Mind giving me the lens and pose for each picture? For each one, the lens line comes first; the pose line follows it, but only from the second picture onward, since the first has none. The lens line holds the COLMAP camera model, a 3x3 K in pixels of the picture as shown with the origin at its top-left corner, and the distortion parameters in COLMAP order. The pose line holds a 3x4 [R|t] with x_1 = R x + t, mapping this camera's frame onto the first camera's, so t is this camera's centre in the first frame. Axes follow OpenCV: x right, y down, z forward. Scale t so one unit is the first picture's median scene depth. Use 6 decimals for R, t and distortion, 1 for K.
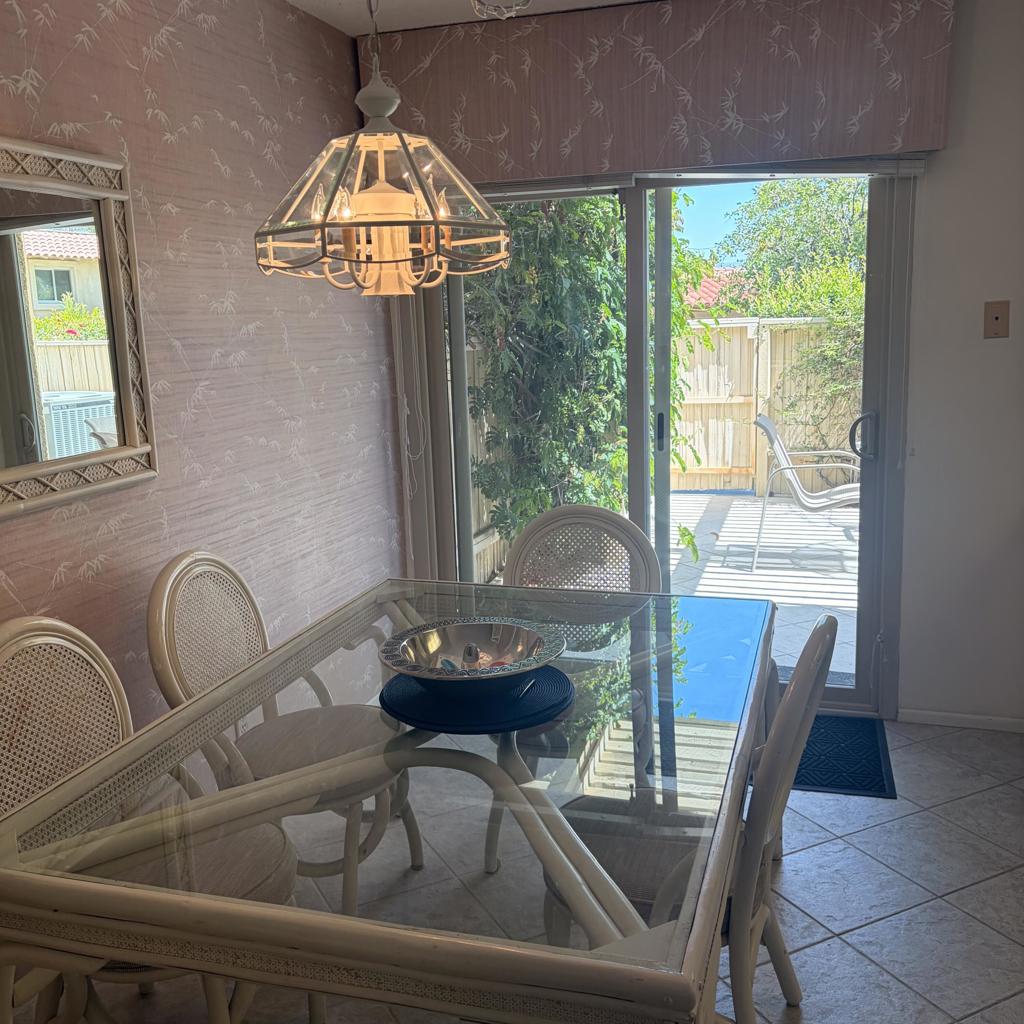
lens RADIAL K [[1028.5, 0, 512.0], [0, 1028.5, 512.0], [0, 0, 1]] dist [0.020399, 0.008451]
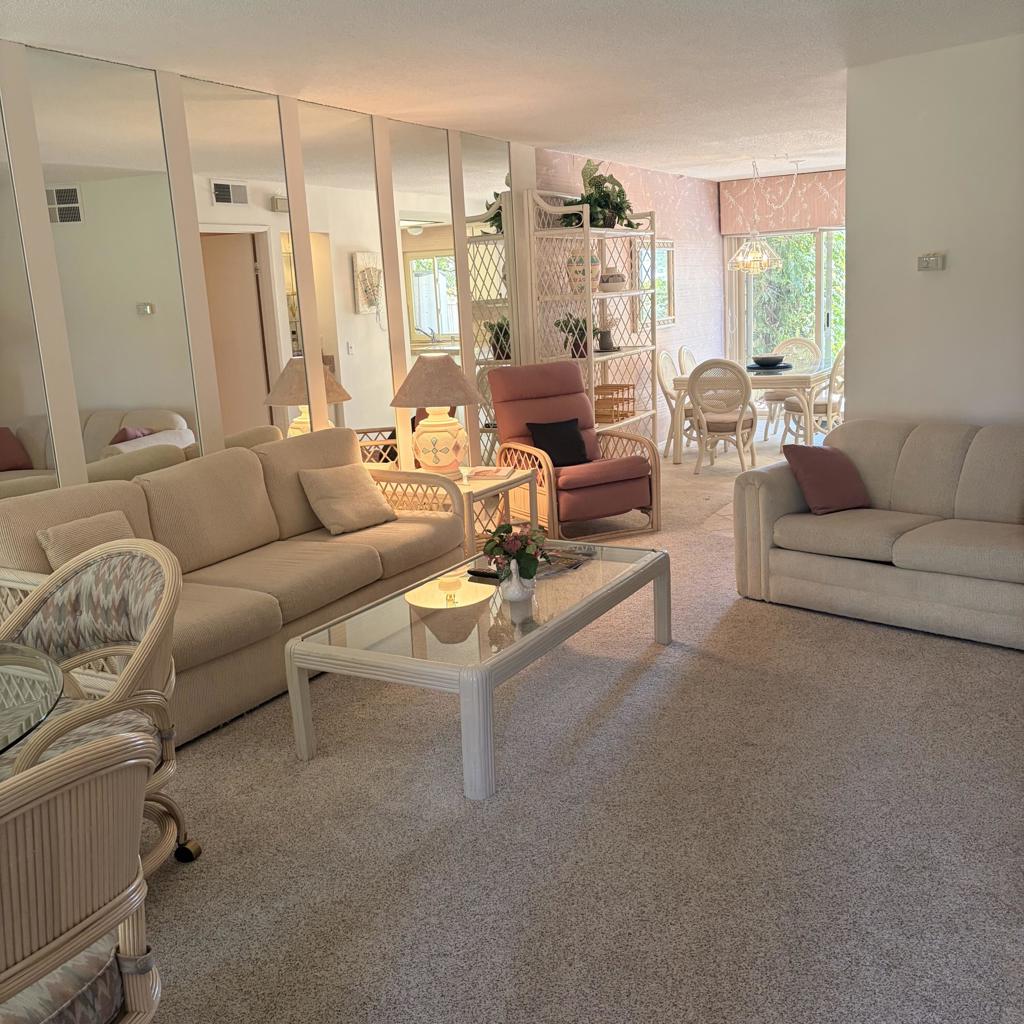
lens RADIAL K [[1028.5, 0, 512.0], [0, 1028.5, 512.0], [0, 0, 1]] dist [0.020399, 0.008451]
pose [[0.978732, 0.020099, -0.204154, -0.099227], [-0.013883, 0.999397, 0.031835, 0.335764], [0.204671, -0.028324, 0.978421, -1.748444]]
